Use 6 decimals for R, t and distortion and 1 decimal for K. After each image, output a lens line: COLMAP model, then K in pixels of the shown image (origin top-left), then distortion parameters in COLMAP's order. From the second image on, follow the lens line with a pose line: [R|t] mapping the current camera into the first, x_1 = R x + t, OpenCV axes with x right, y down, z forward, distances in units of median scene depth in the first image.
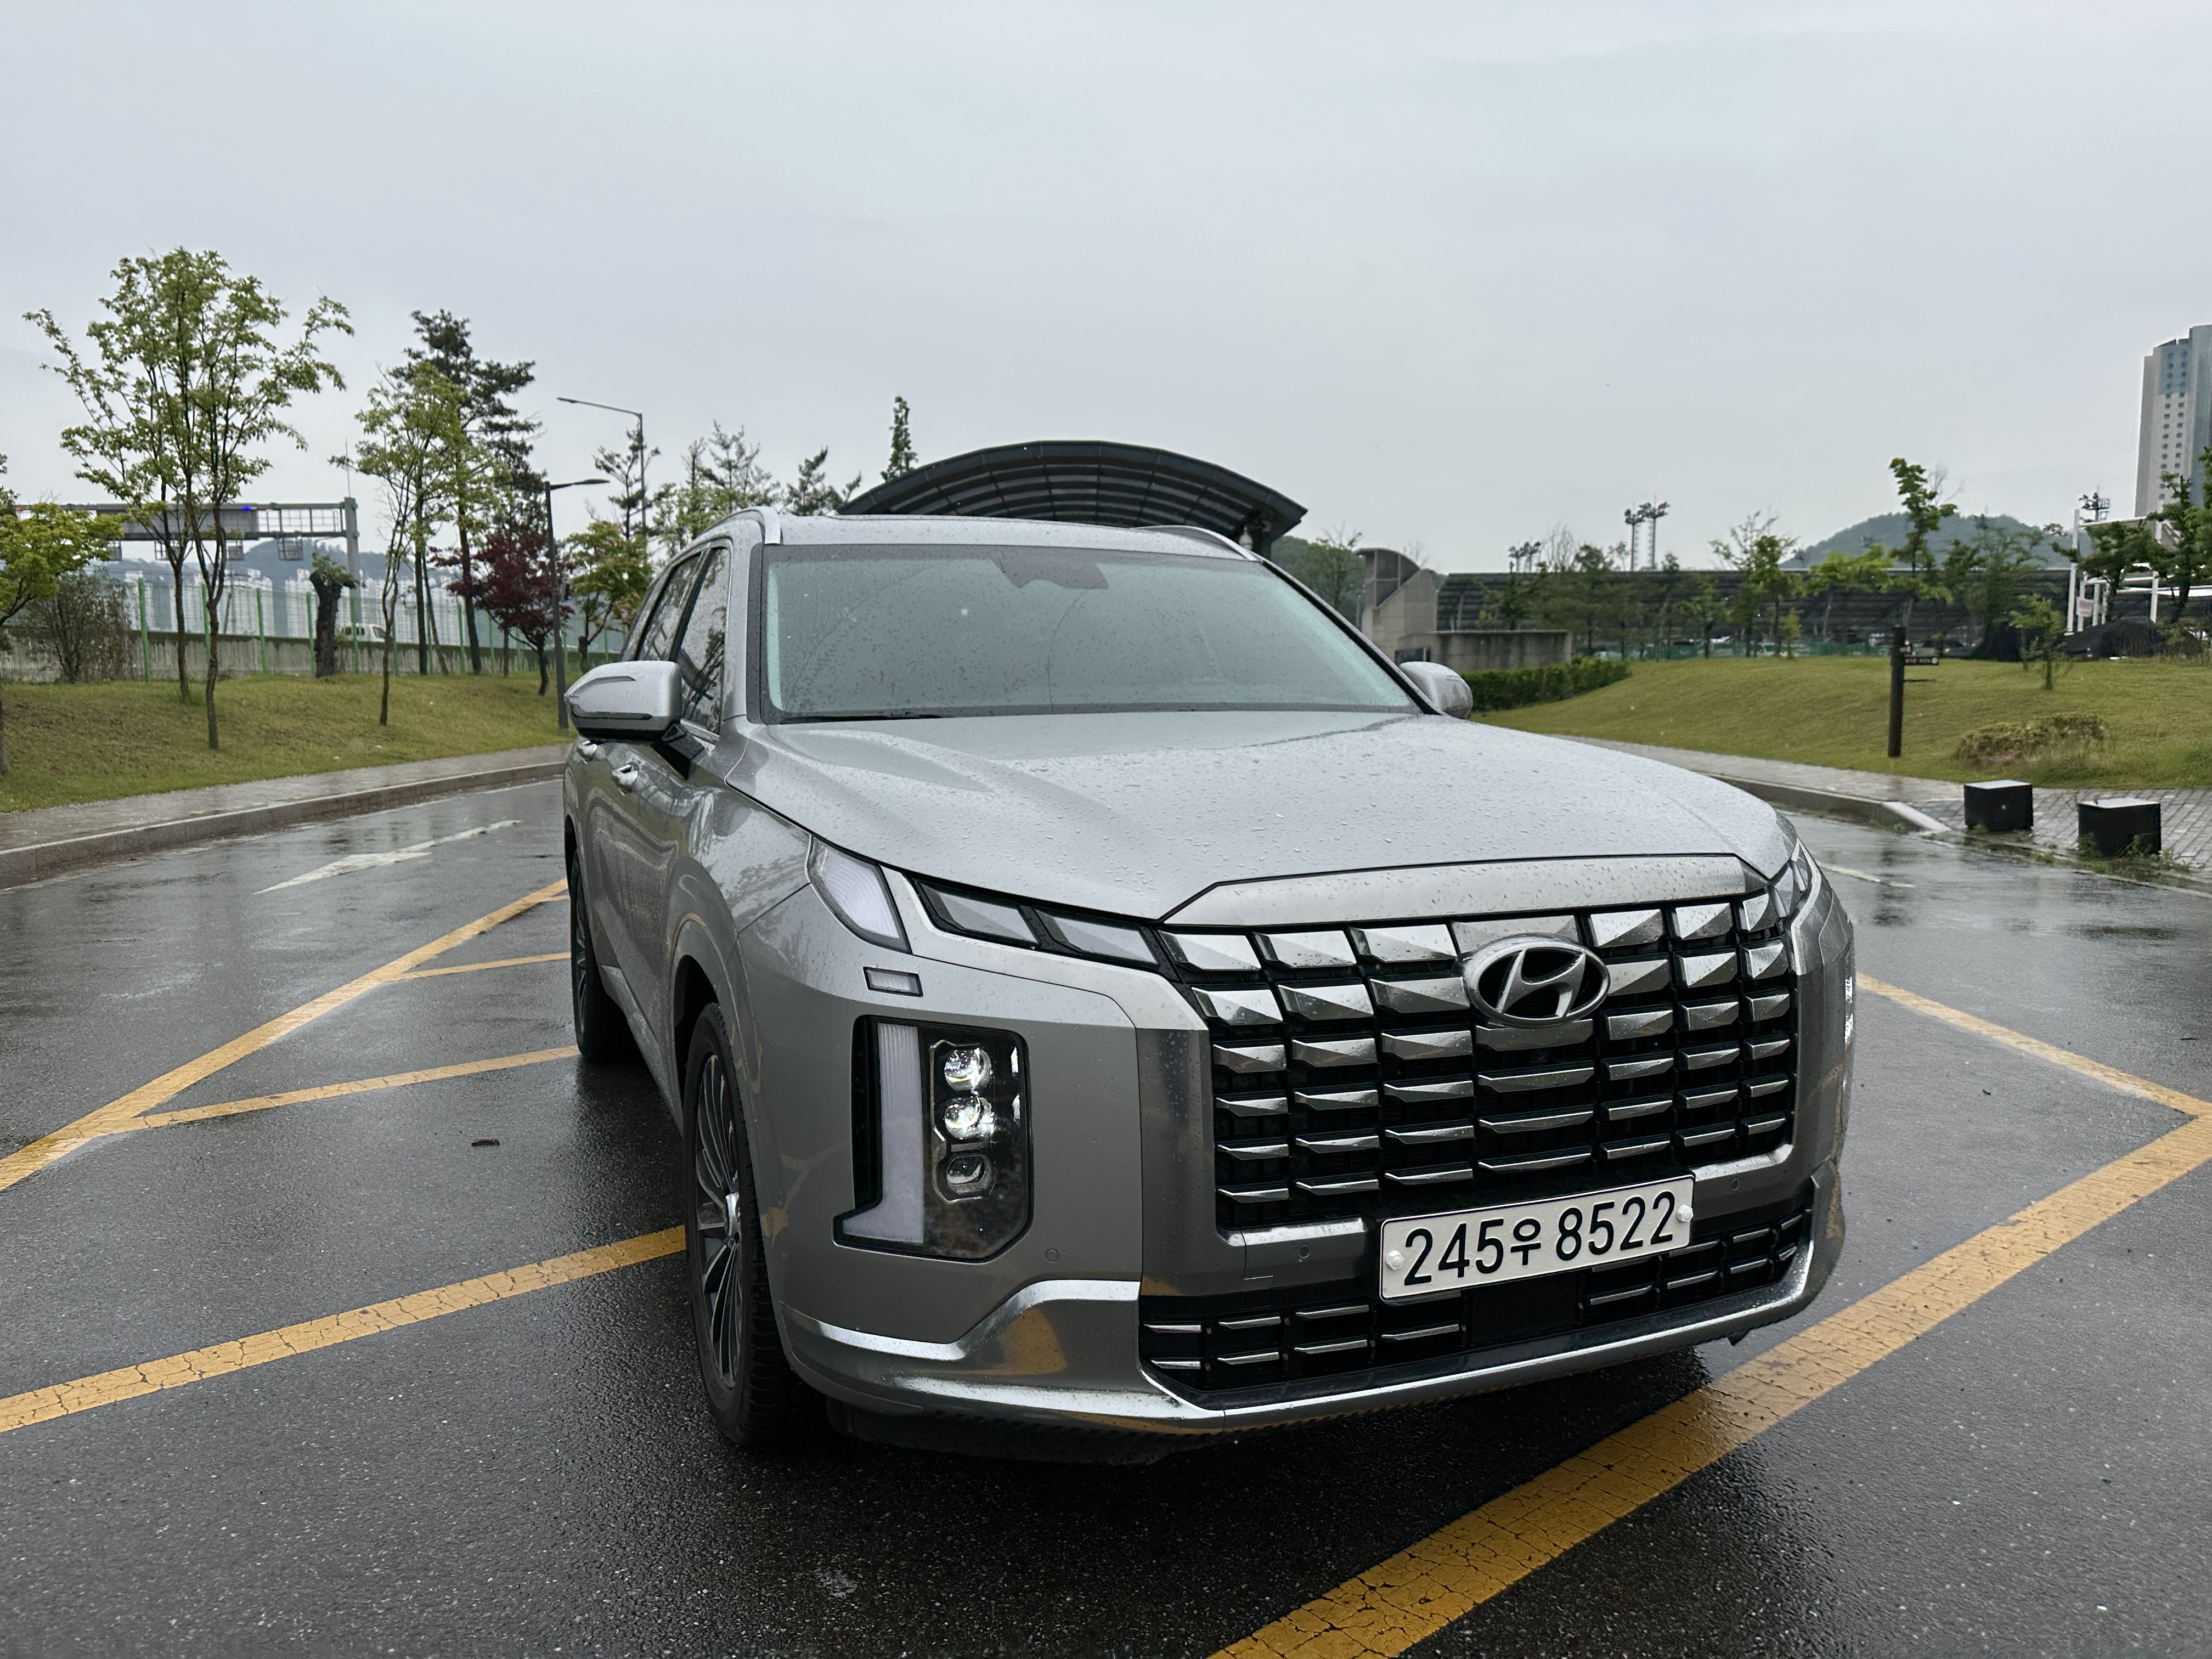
lens RADIAL K [[1555.0, 0, 1042.1], [0, 1555.0, 825.7], [0, 0, 1]] dist [0.015333, -0.008796]
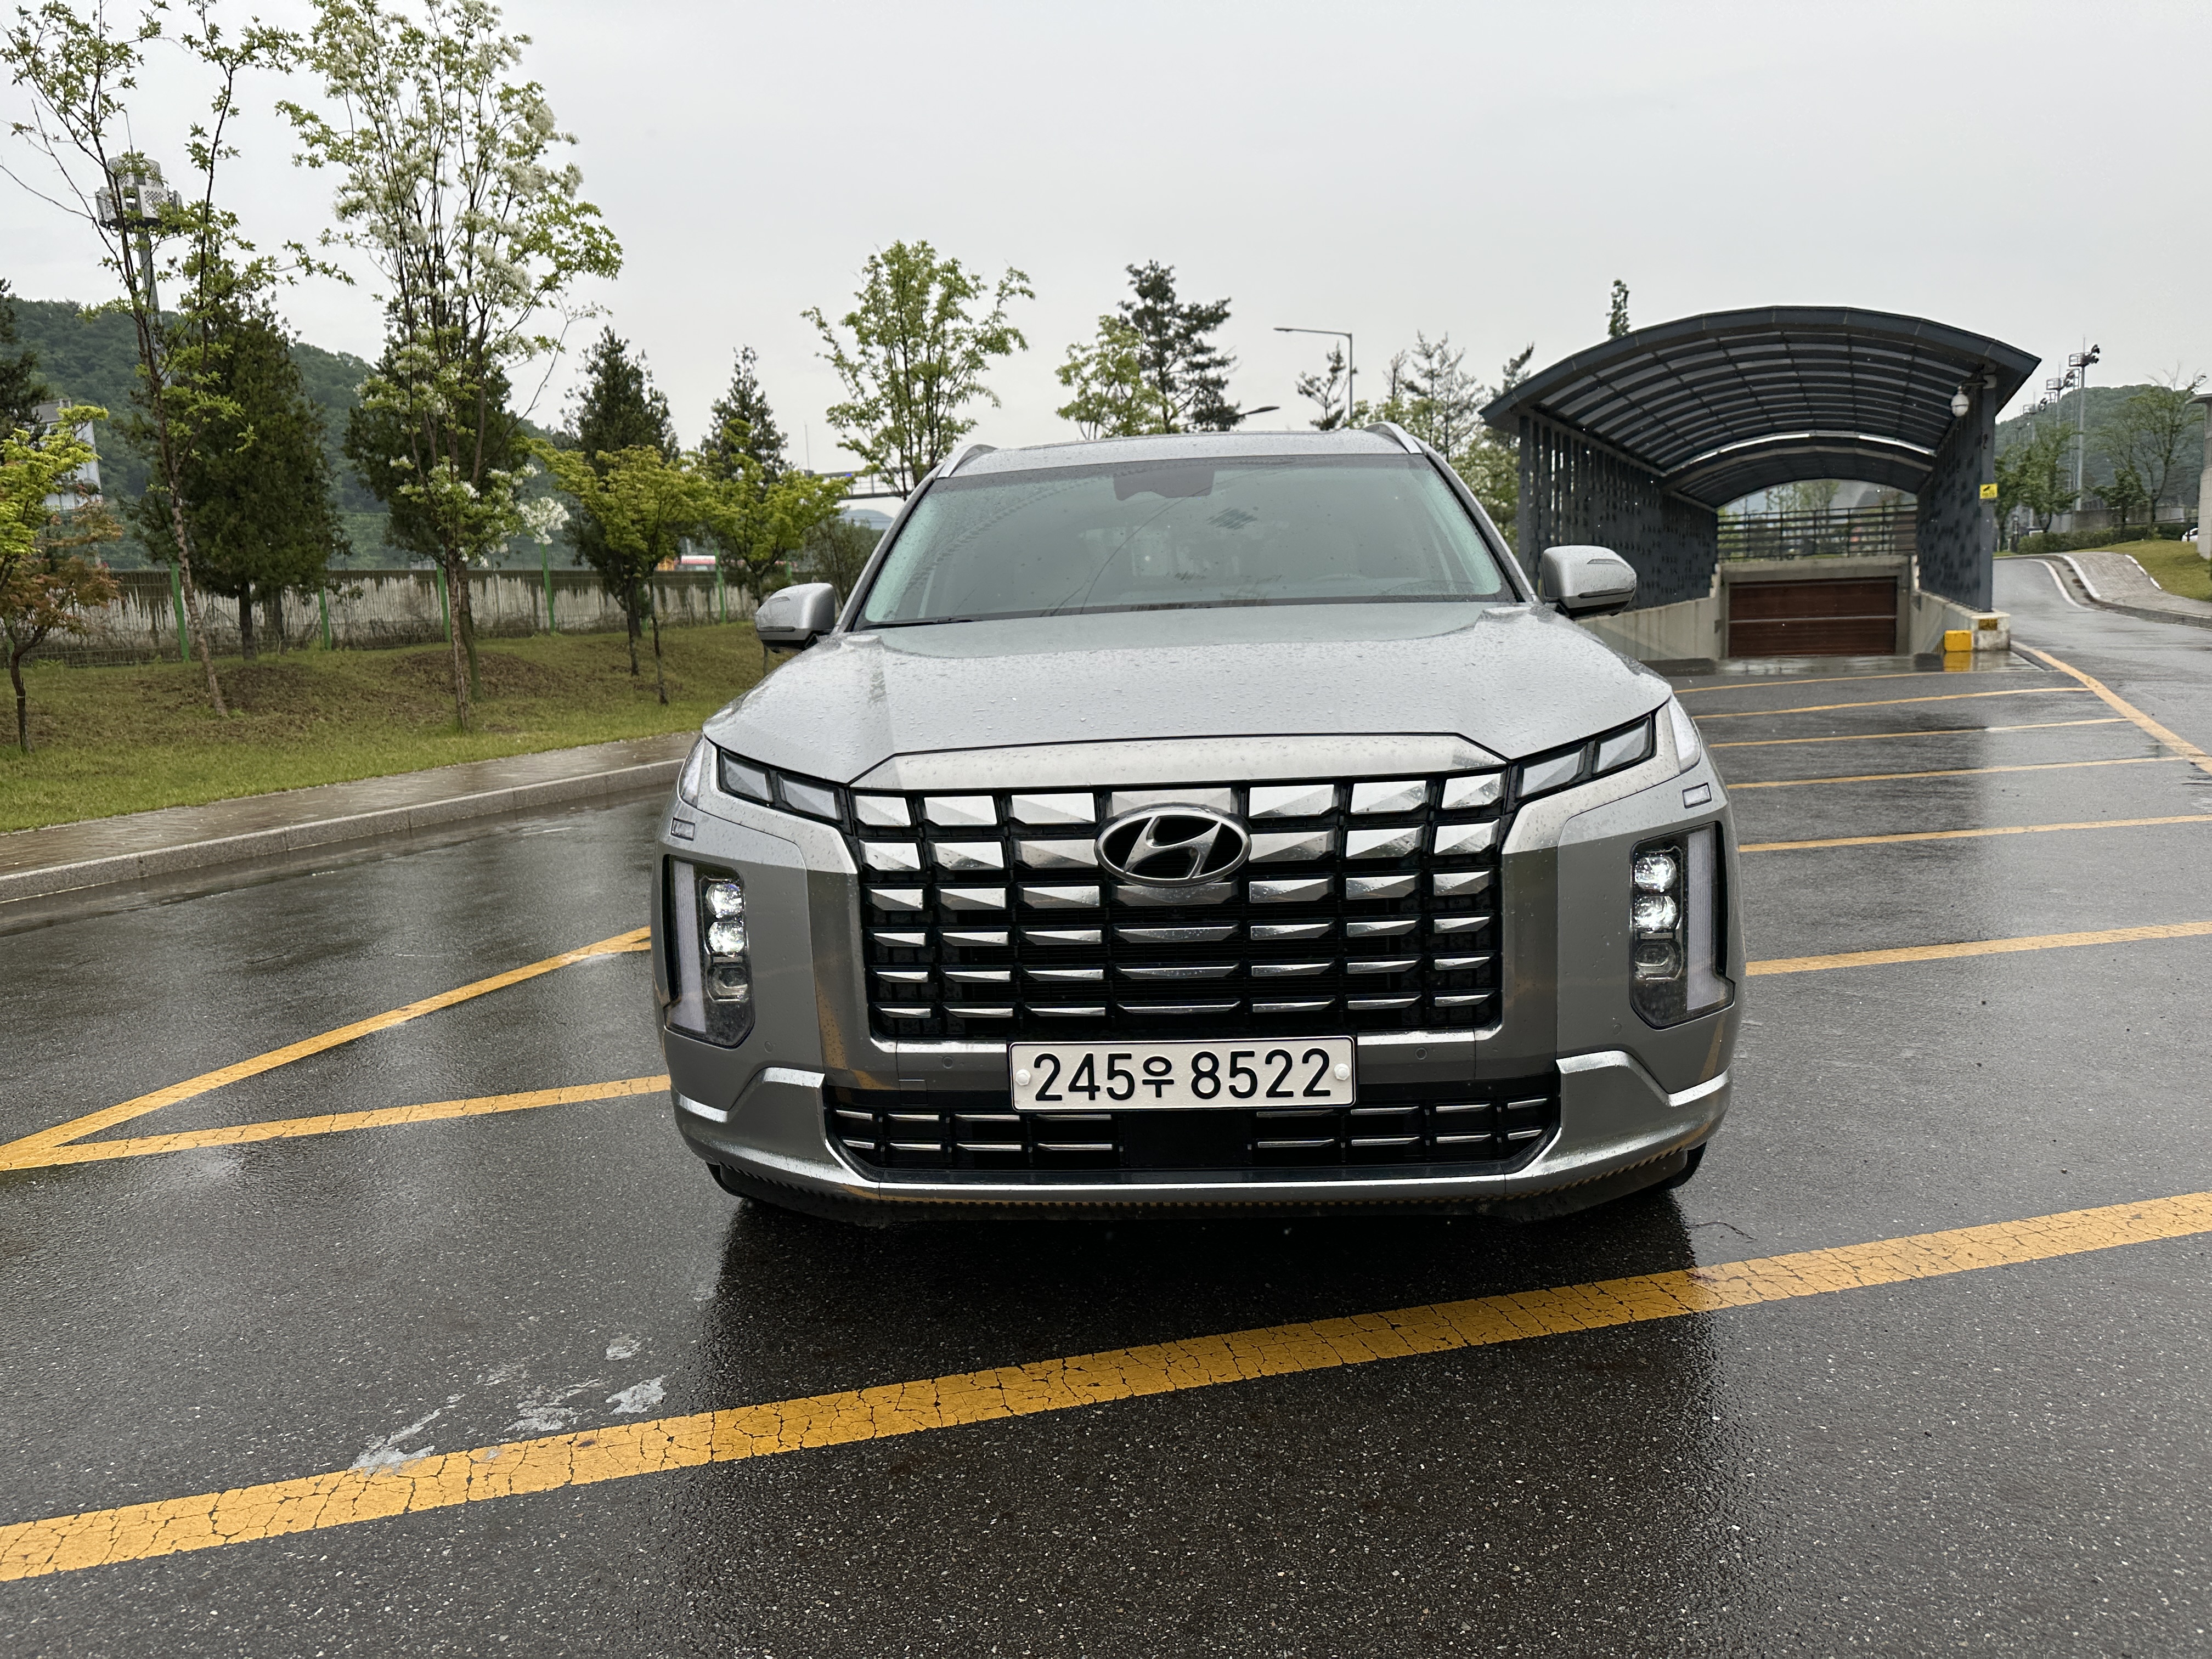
lens RADIAL K [[1481.0, 0, 1075.6], [0, 1481.0, 820.0], [0, 0, 1]] dist [0.121499, -0.000999]
pose [[0.905269, 0.024045, -0.424157, 0.689320], [0.000590, 0.998325, 0.057854, 0.019515], [0.424838, -0.052624, 0.903739, 0.015086]]
